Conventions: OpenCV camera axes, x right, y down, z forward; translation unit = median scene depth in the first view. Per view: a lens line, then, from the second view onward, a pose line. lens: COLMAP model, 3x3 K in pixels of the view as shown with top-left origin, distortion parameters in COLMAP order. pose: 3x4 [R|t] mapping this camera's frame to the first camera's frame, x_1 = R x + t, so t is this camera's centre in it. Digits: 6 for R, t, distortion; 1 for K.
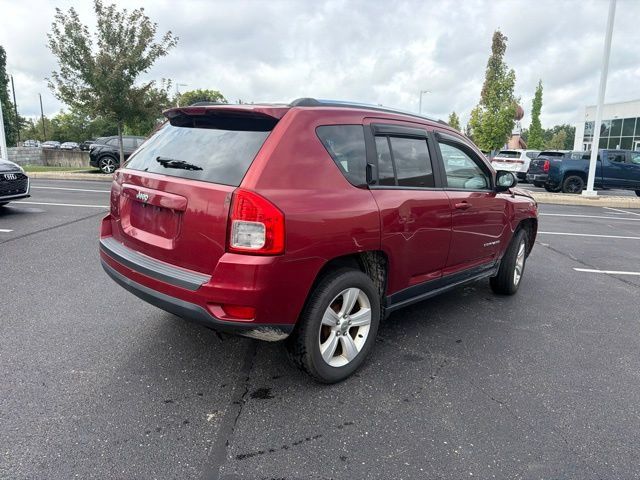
lens RADIAL K [[454.6, 0, 322.9], [0, 454.6, 234.2], [0, 0, 1]] dist [0.021027, -0.025257]
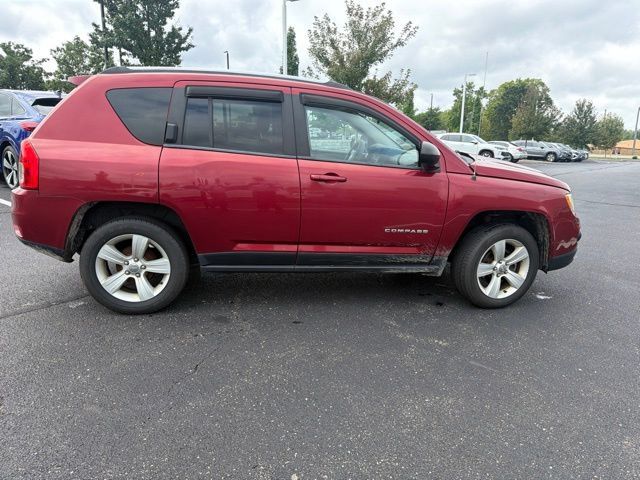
lens RADIAL K [[454.6, 0, 326.1], [0, 454.6, 240.2], [0, 0, 1]] dist [0.021027, -0.025257]
pose [[0.788727, 0.136696, -0.599353, 0.218523], [-0.121132, 0.990408, 0.066479, -0.000046], [0.602691, 0.020167, 0.797720, 0.075096]]
